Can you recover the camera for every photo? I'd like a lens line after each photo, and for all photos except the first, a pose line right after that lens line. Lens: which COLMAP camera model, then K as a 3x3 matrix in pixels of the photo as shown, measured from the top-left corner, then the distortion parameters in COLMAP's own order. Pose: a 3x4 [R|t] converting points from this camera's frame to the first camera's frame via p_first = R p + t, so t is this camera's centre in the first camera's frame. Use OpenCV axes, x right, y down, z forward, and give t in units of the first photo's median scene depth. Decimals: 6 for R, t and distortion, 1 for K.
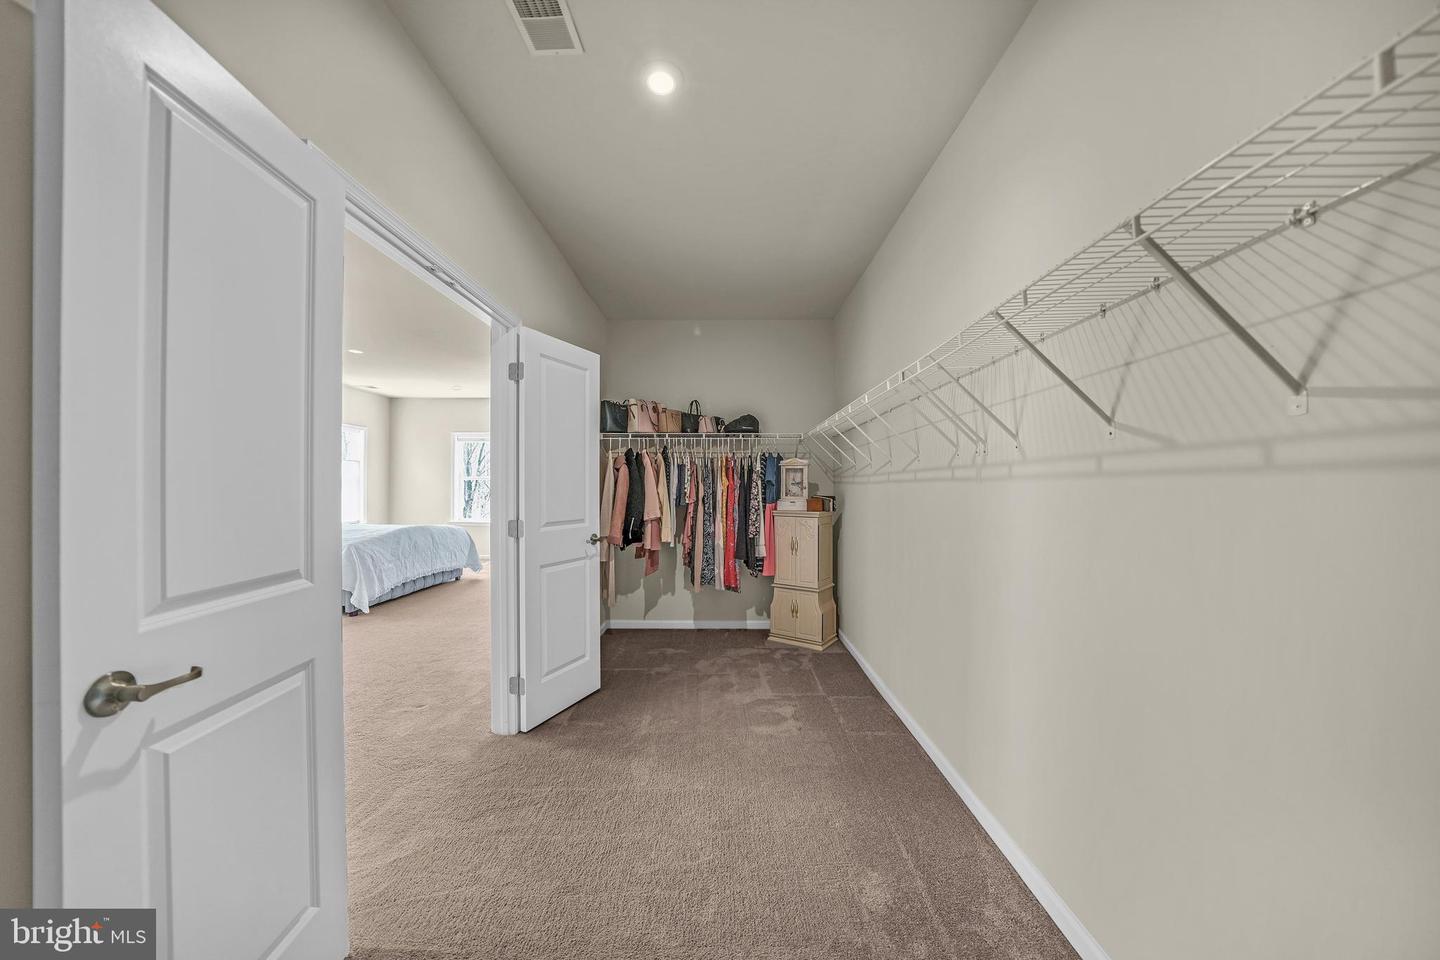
lens RADIAL K [[503.9, 0, 722.9], [0, 503.9, 485.3], [0, 0, 1]] dist [-0.021433, -0.000107]
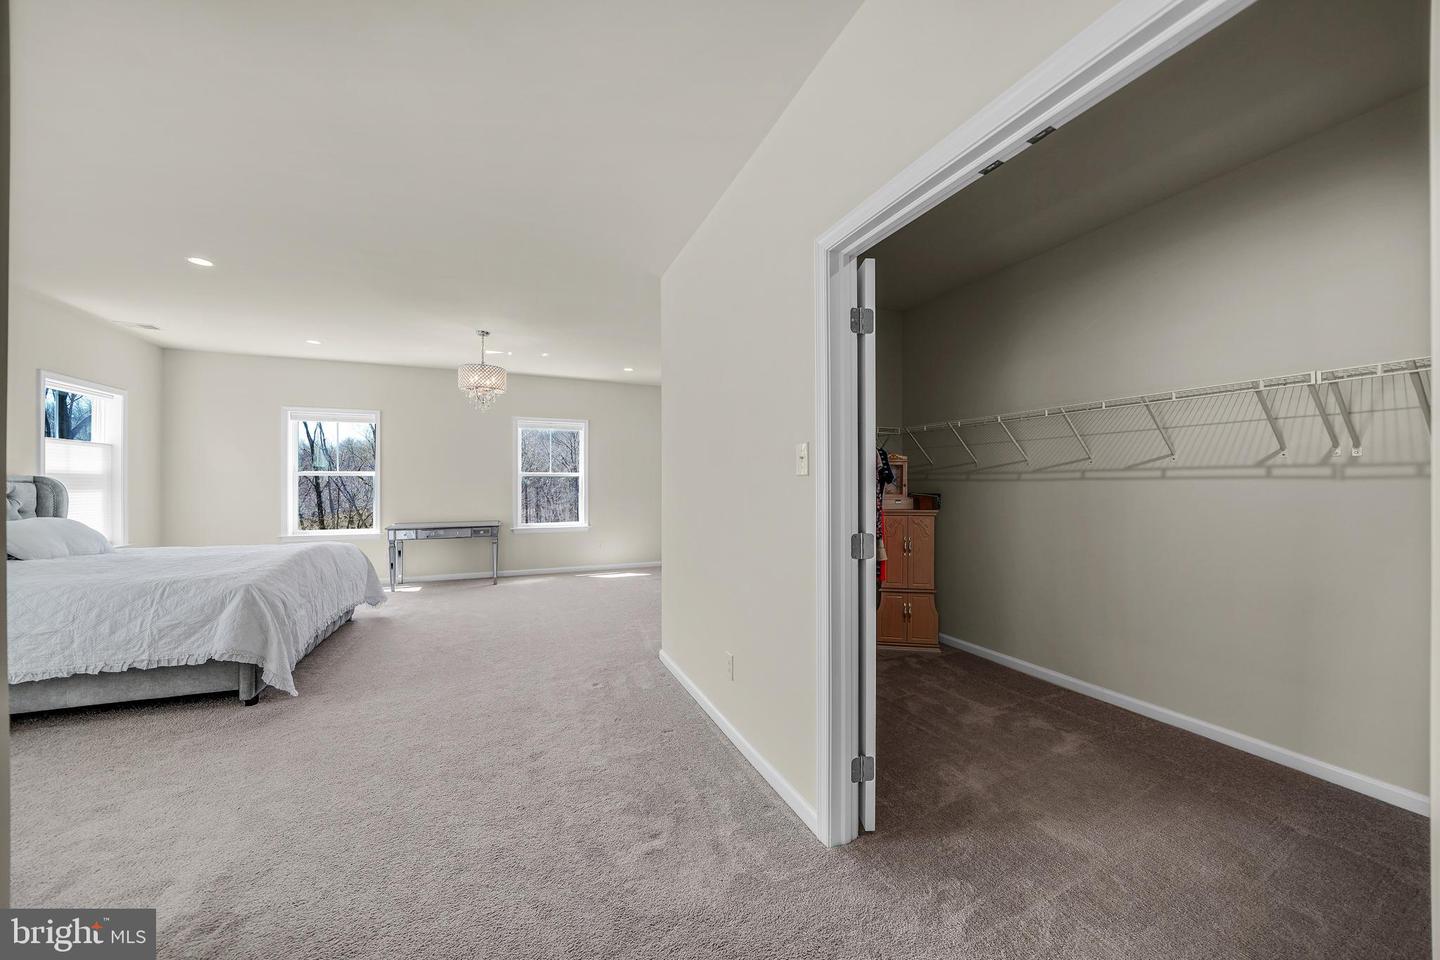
lens RADIAL K [[499.5, 0, 722.1], [0, 499.5, 486.9], [0, 0, 1]] dist [-0.020160, 0.000081]
pose [[0.914166, -0.005609, 0.405302, -0.445651], [0.002421, 0.999962, 0.008379, -0.000916], [-0.405333, -0.006679, 0.914145, 0.228219]]
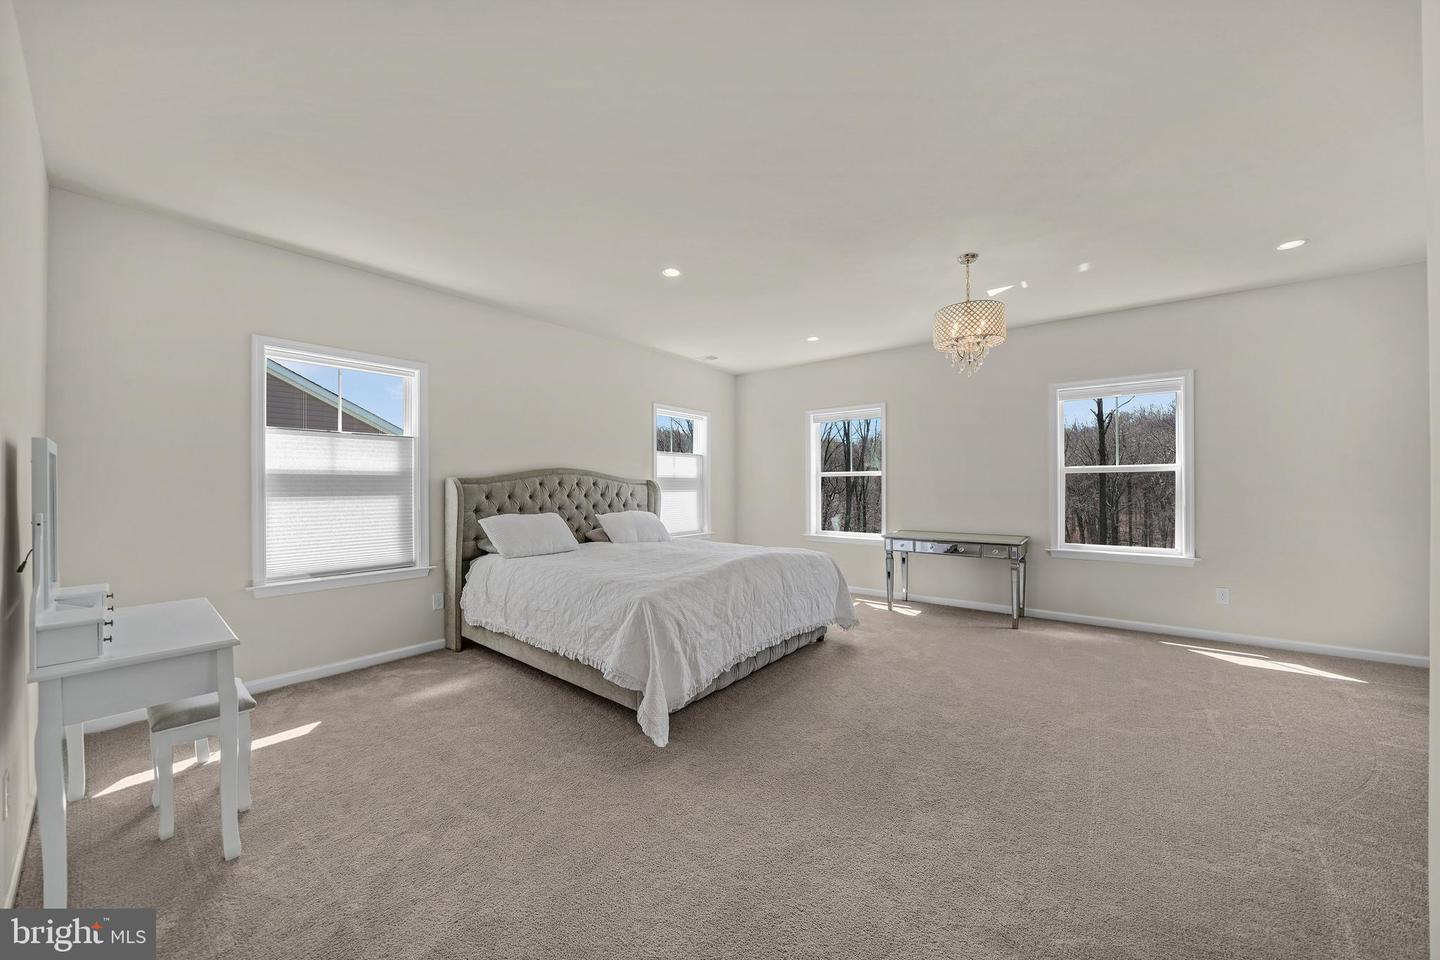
lens RADIAL K [[499.5, 0, 722.1], [0, 499.5, 486.9], [0, 0, 1]] dist [-0.020160, 0.000081]
pose [[0.793920, -0.005858, -0.607994, -0.341420], [0.008116, 0.999967, 0.000964, 0.000881], [0.607968, -0.005700, 0.793941, 0.599460]]
